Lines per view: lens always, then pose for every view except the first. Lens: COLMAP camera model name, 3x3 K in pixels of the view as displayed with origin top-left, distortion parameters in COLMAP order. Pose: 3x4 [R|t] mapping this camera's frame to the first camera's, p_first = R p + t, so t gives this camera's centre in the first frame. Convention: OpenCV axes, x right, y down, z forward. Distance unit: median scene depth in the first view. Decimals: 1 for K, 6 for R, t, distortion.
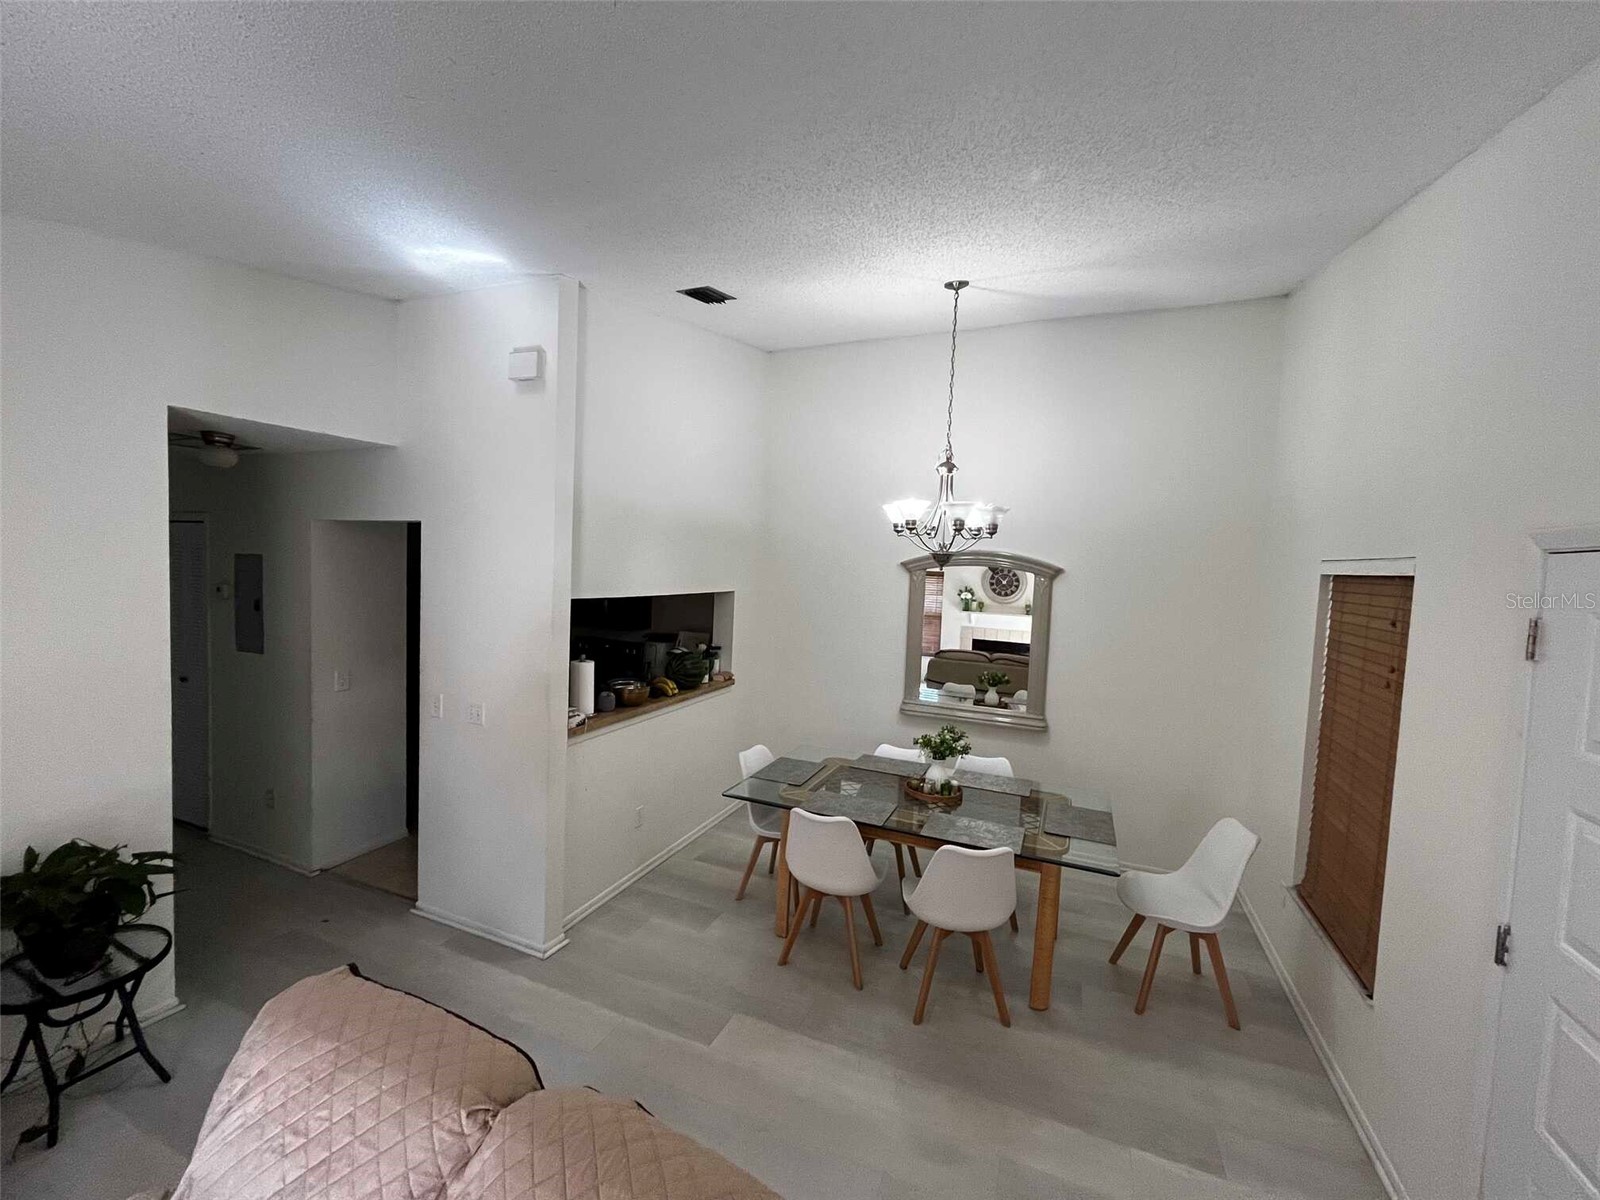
lens RADIAL K [[650.9, 0, 798.6], [0, 650.9, 602.6], [0, 0, 1]] dist [-0.002286, 0.000014]
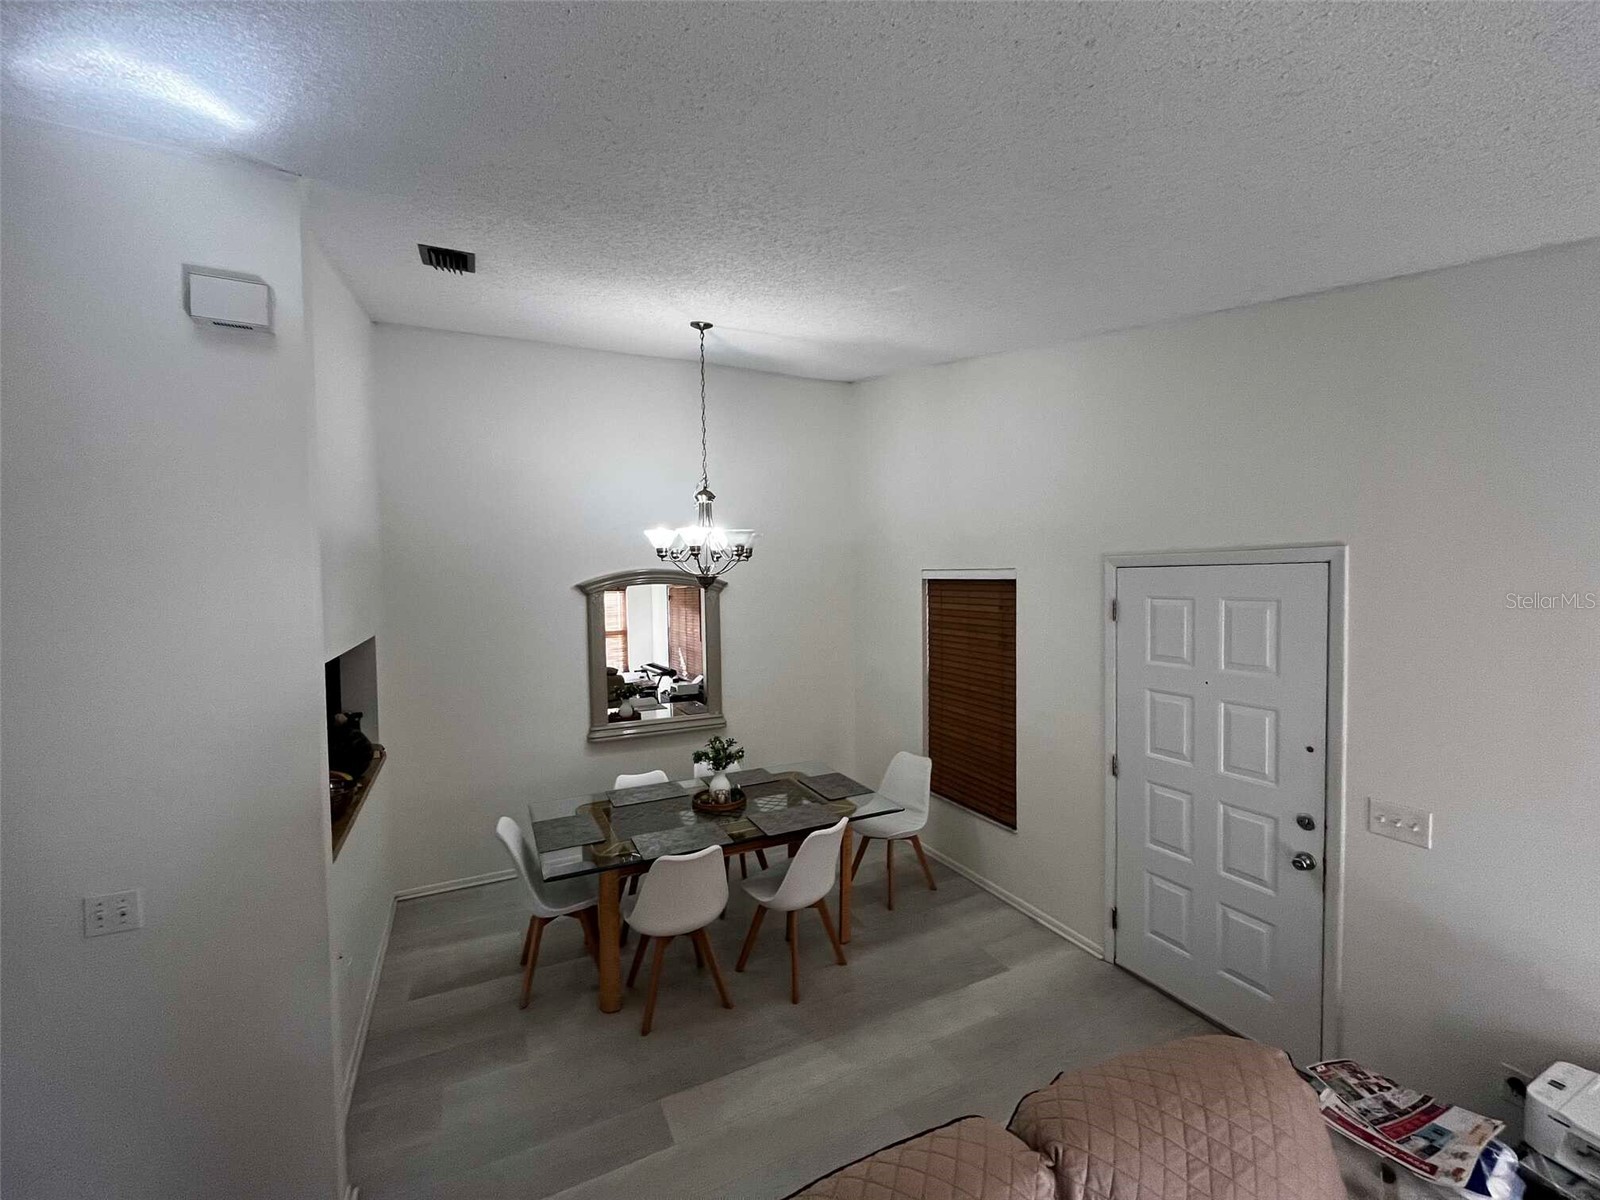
lens RADIAL K [[650.9, 0, 798.6], [0, 650.9, 602.6], [0, 0, 1]] dist [-0.002286, 0.000014]
pose [[0.652741, -0.079297, 0.753420, -0.507236], [0.084383, 0.995929, 0.031714, -0.056660], [-0.752867, 0.042875, 0.656774, 0.202735]]
